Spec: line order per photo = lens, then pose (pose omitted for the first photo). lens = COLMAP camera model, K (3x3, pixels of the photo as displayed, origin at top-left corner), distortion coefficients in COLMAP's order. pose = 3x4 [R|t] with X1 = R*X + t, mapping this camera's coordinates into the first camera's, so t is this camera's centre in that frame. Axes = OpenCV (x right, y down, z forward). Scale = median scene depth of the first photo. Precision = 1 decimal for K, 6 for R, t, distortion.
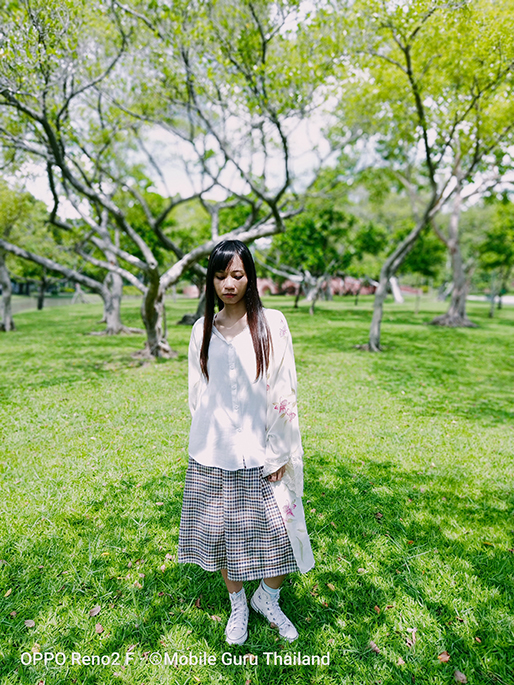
lens RADIAL K [[508.7, 0, 257.0], [0, 508.7, 342.5], [0, 0, 1]] dist [0.093018, -0.133887]
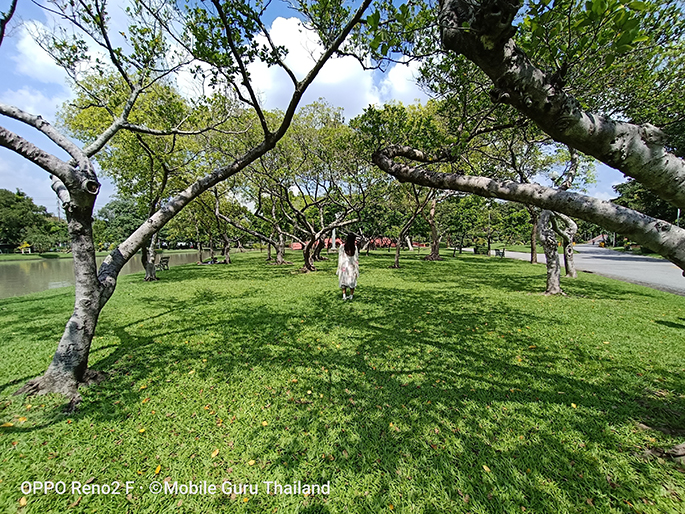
lens RADIAL K [[313.0, 0, 337.2], [0, 313.0, 257.5], [0, 0, 1]] dist [0.001597, 0.000126]
pose [[0.999649, -0.007508, 0.025388, -0.048752], [0.009087, 0.997993, -0.062674, 0.032977], [-0.024866, 0.062883, 0.997711, -0.273322]]
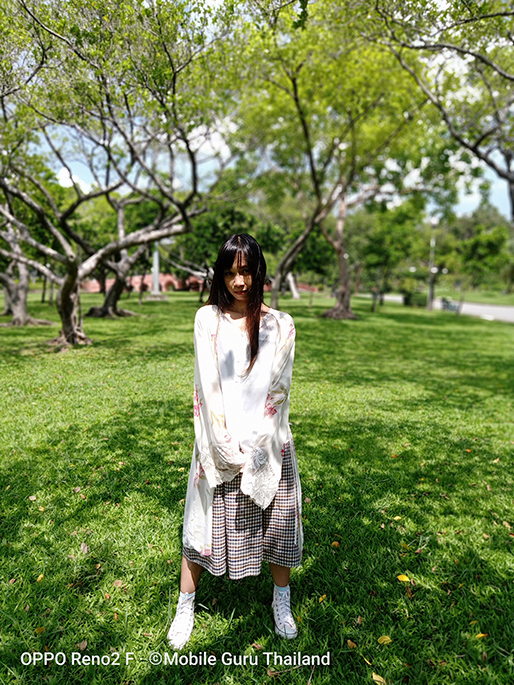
lens RADIAL K [[508.7, 0, 257.0], [0, 508.7, 342.5], [0, 0, 1]] dist [0.093018, -0.133887]
pose [[0.982243, -0.008799, 0.187407, -0.008701], [0.007582, 0.999945, 0.007208, 0.010406], [-0.187460, -0.005659, 0.982256, -0.066934]]
